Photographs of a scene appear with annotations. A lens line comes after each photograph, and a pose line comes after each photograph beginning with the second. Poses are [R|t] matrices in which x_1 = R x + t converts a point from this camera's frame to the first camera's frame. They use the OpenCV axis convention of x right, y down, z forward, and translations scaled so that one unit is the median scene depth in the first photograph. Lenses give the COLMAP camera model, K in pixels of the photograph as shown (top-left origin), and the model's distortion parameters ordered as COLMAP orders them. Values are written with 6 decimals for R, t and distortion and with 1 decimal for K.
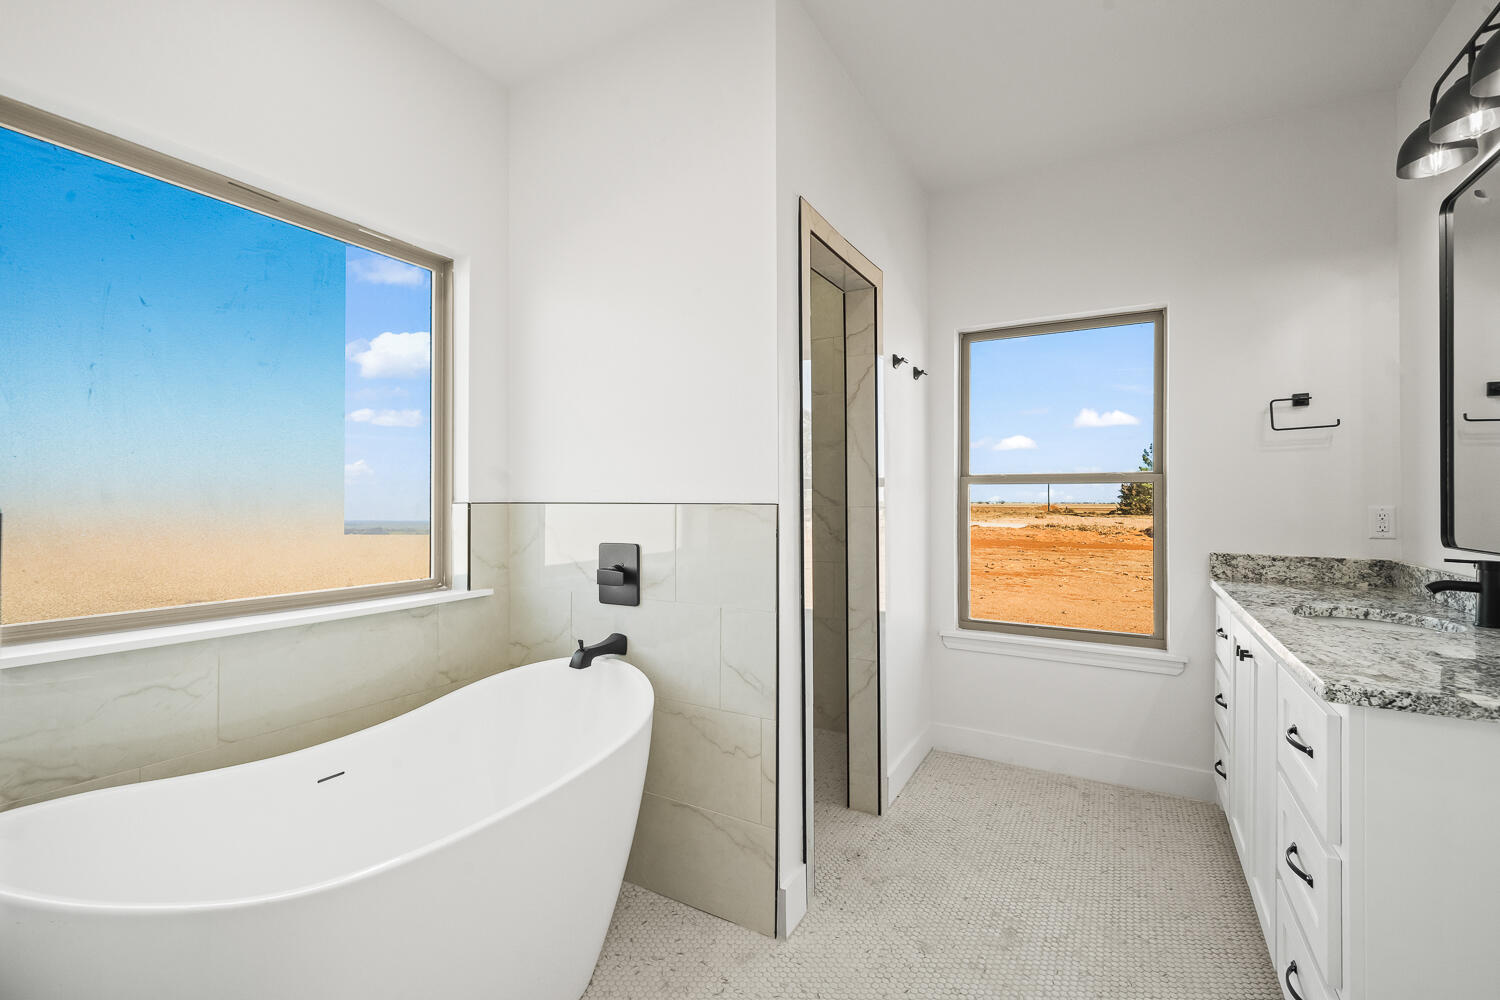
lens RADIAL K [[640.8, 0, 752.1], [0, 640.8, 496.3], [0, 0, 1]] dist [0.001437, 0.000334]
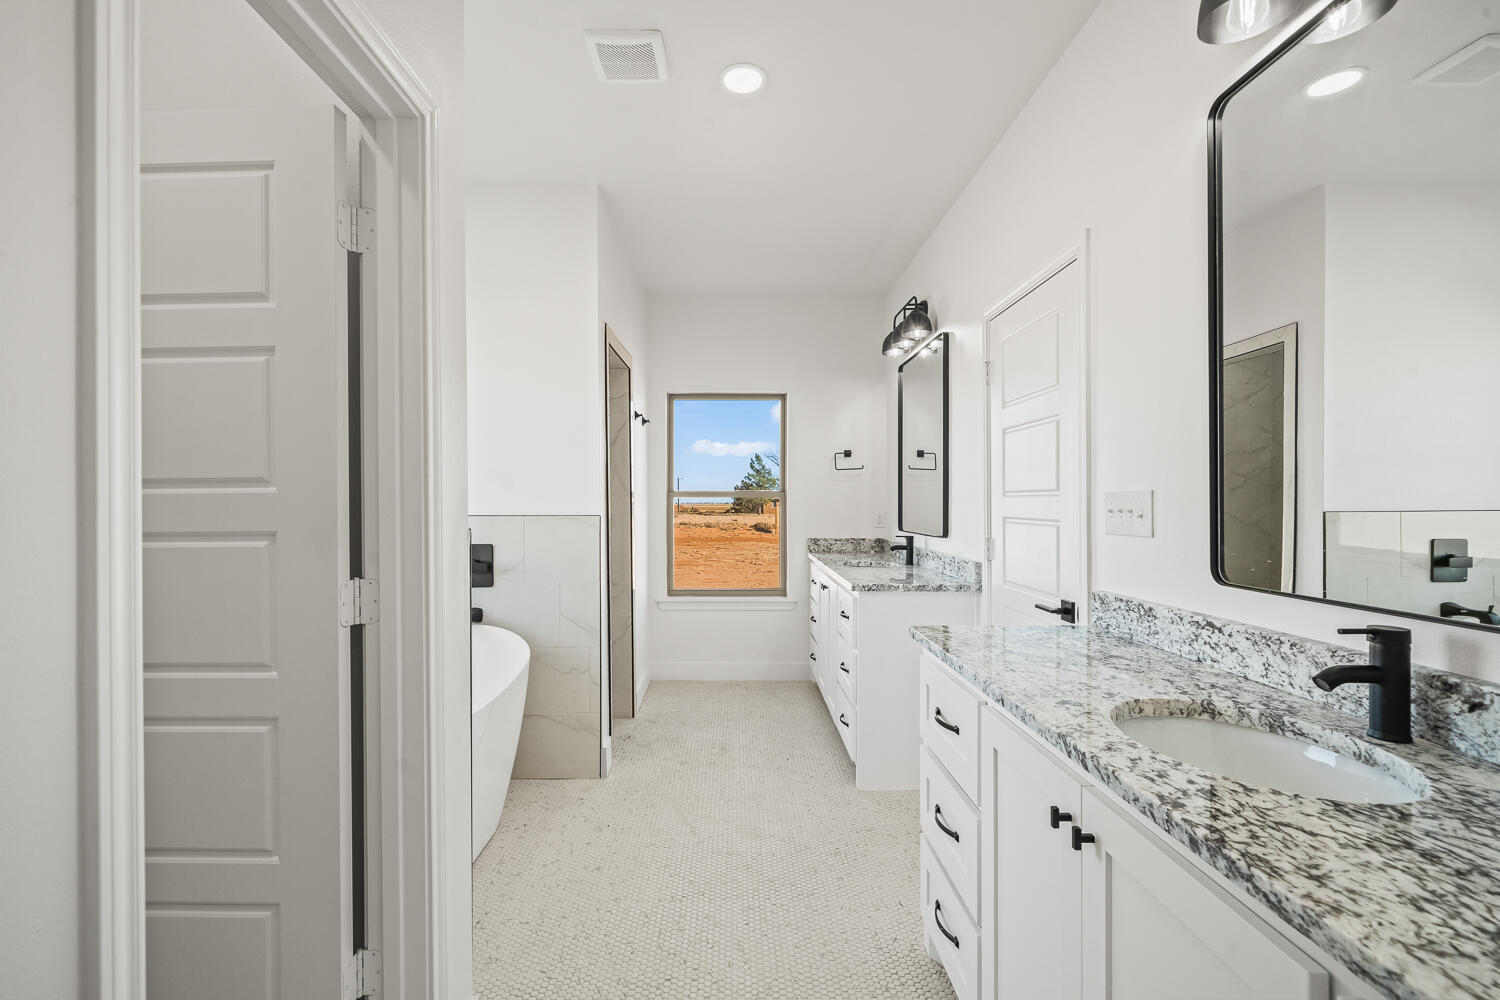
lens RADIAL K [[641.1, 0, 750.0], [0, 641.1, 500.0], [0, 0, 1]] dist [-0.000080, 0.000428]
pose [[0.852592, -0.002380, 0.522571, -0.350469], [-0.000190, 0.999988, 0.004865, -0.025132], [-0.522577, -0.004247, 0.852582, -0.429019]]
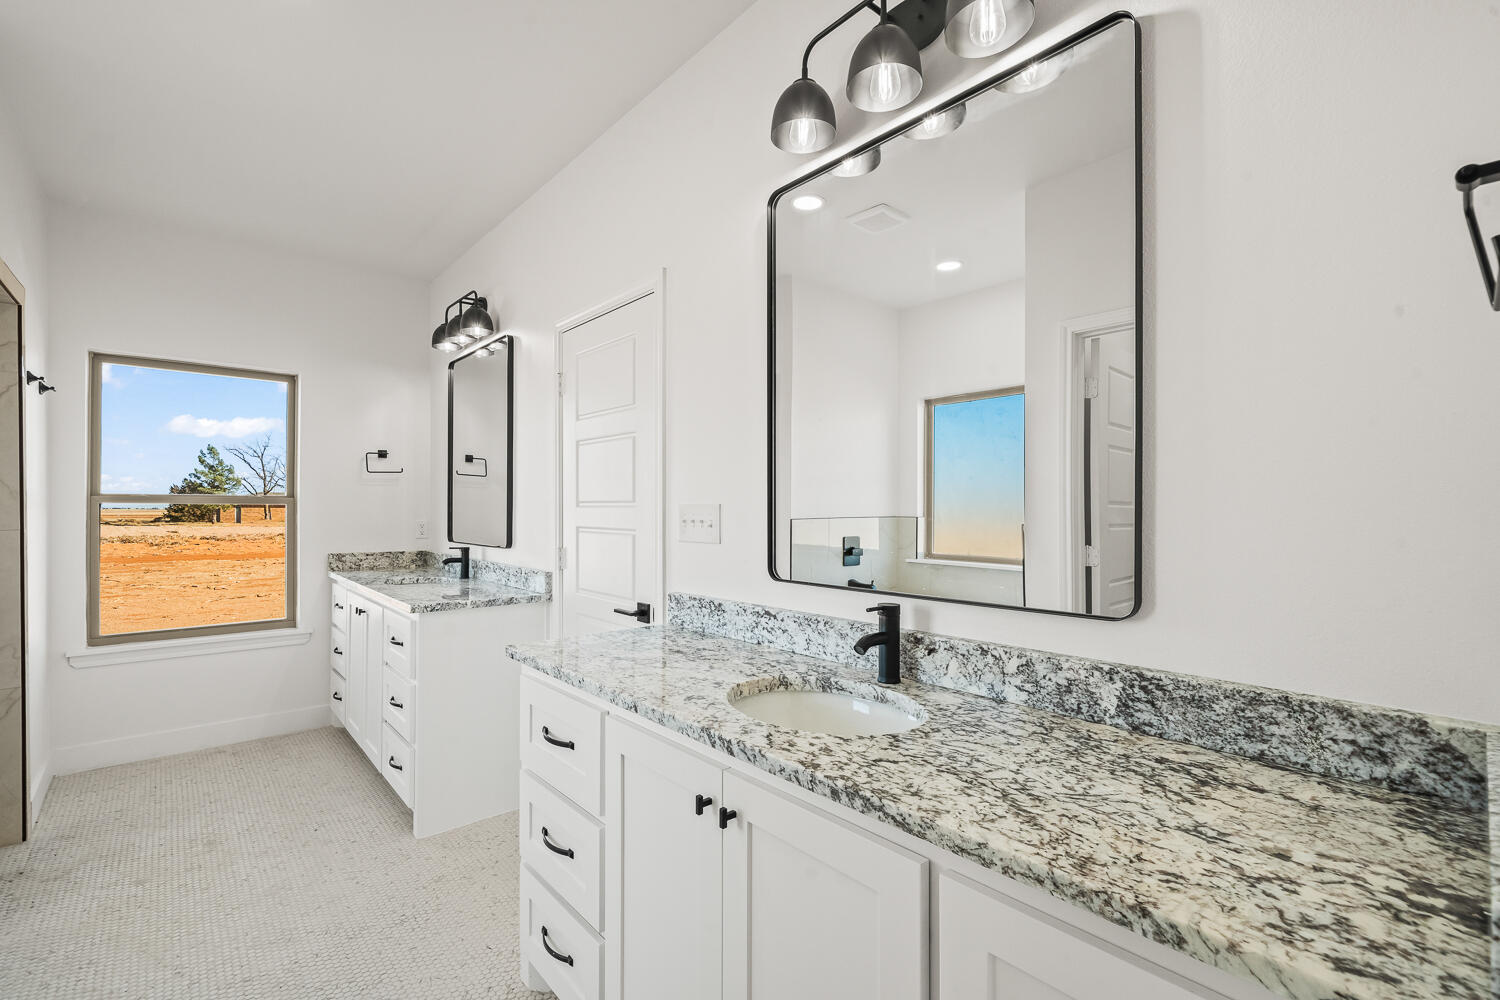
lens RADIAL K [[645.3, 0, 737.2], [0, 645.3, 506.9], [0, 0, 1]] dist [-0.000035, 0.000271]
pose [[0.316569, 0.000224, 0.948570, -0.391029], [-0.008869, 0.999957, 0.002724, -0.030754], [-0.948528, -0.009275, 0.316557, -0.349276]]
